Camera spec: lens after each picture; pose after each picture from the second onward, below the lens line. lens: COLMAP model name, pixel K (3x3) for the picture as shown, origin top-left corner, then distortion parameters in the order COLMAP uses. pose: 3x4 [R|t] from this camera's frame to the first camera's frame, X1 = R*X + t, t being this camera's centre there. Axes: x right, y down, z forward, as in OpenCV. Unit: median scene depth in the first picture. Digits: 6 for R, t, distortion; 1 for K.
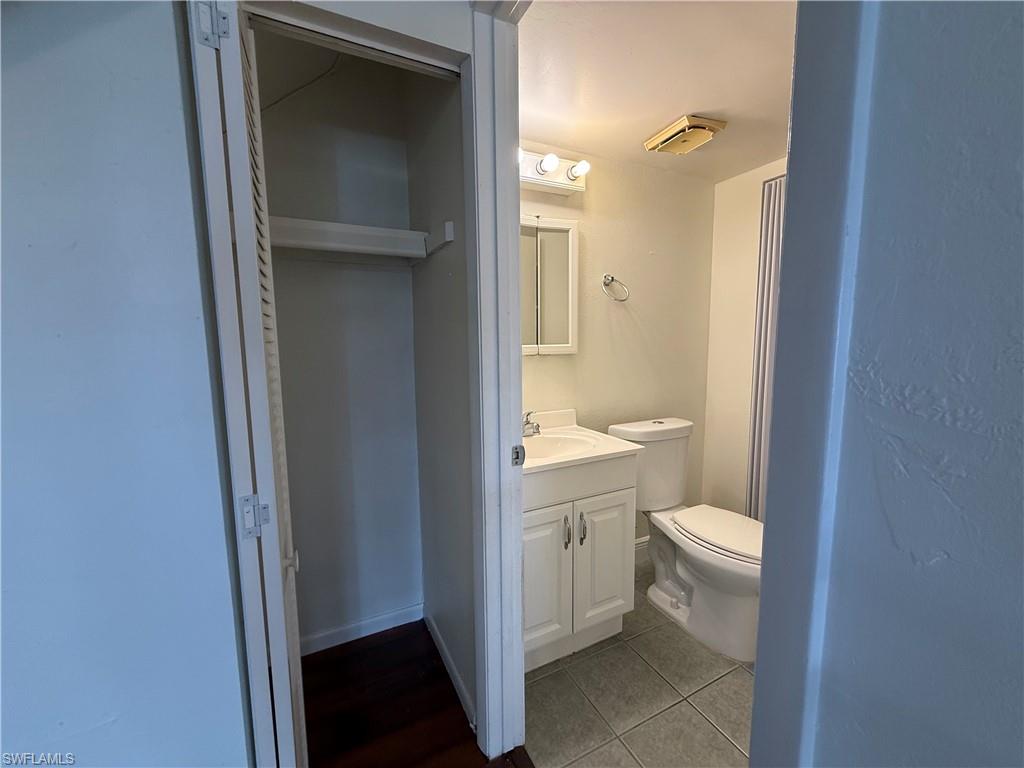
lens RADIAL K [[409.9, 0, 511.3], [0, 409.9, 384.5], [0, 0, 1]] dist [-0.001777, 0.000033]
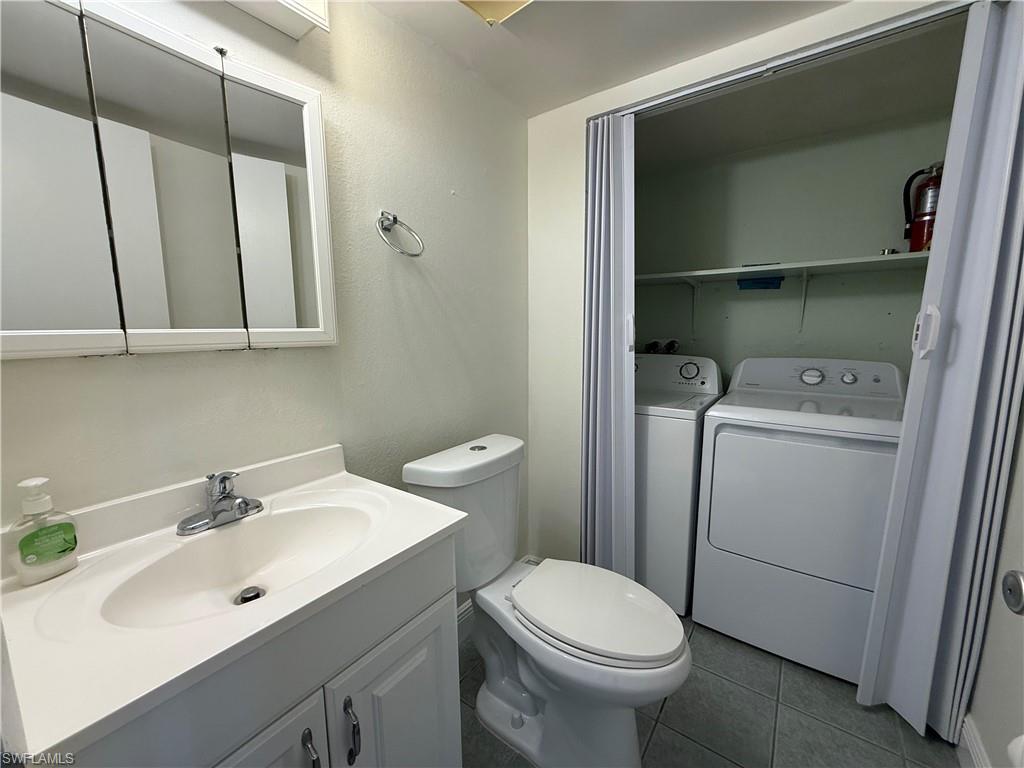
lens RADIAL K [[409.9, 0, 511.3], [0, 409.9, 384.5], [0, 0, 1]] dist [-0.001777, 0.000033]
pose [[0.887869, -0.059394, 0.456246, 0.115563], [0.047723, 0.998172, 0.037071, -0.032658], [-0.457614, -0.011141, 0.889081, 0.408075]]
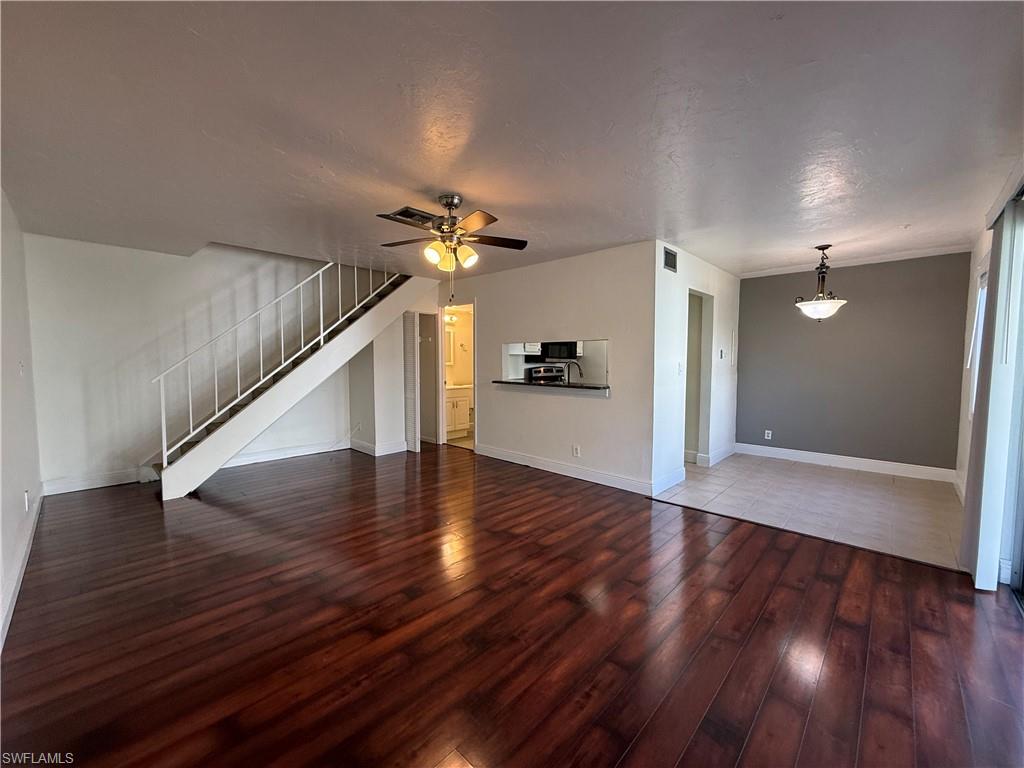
lens RADIAL K [[409.9, 0, 511.3], [0, 409.9, 384.5], [0, 0, 1]] dist [-0.001777, 0.000033]
pose [[0.936587, 0.003911, 0.350413, -0.622510], [0.017220, 0.998216, -0.057167, 0.307290], [-0.350012, 0.059576, 0.934849, -2.527736]]
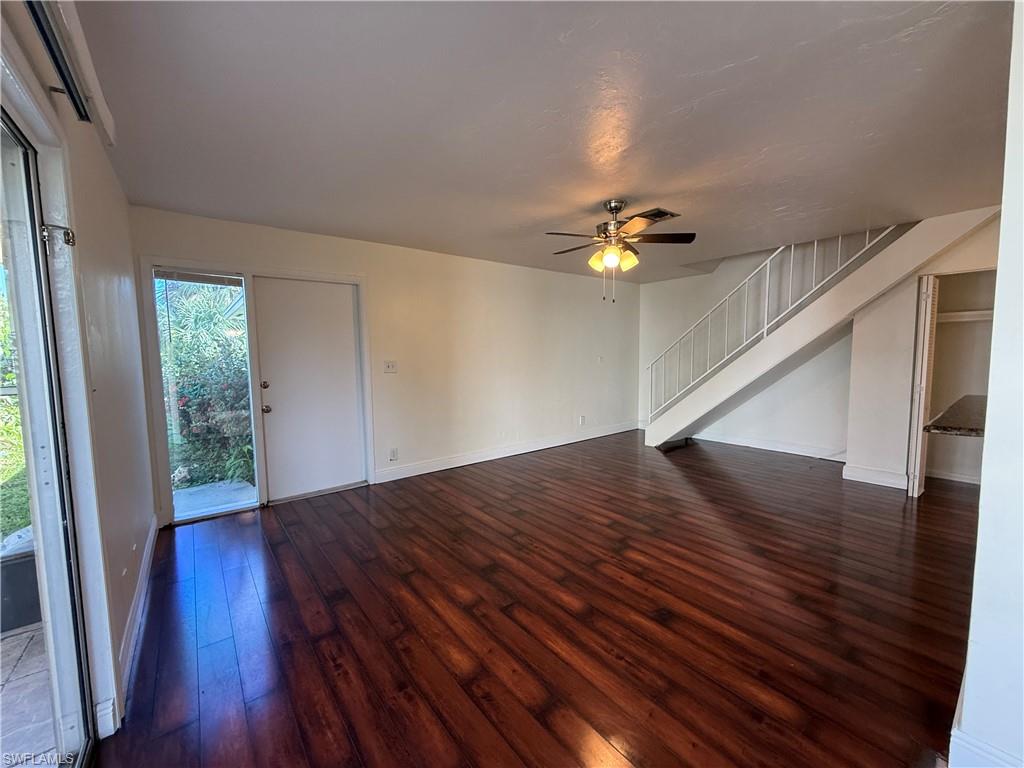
lens RADIAL K [[409.9, 0, 511.3], [0, 409.9, 384.5], [0, 0, 1]] dist [-0.001777, 0.000033]
pose [[0.210237, 0.096991, -0.972827, 1.145951], [-0.102514, 0.991768, 0.076725, 0.149917], [0.972261, 0.083598, 0.218449, -1.778306]]
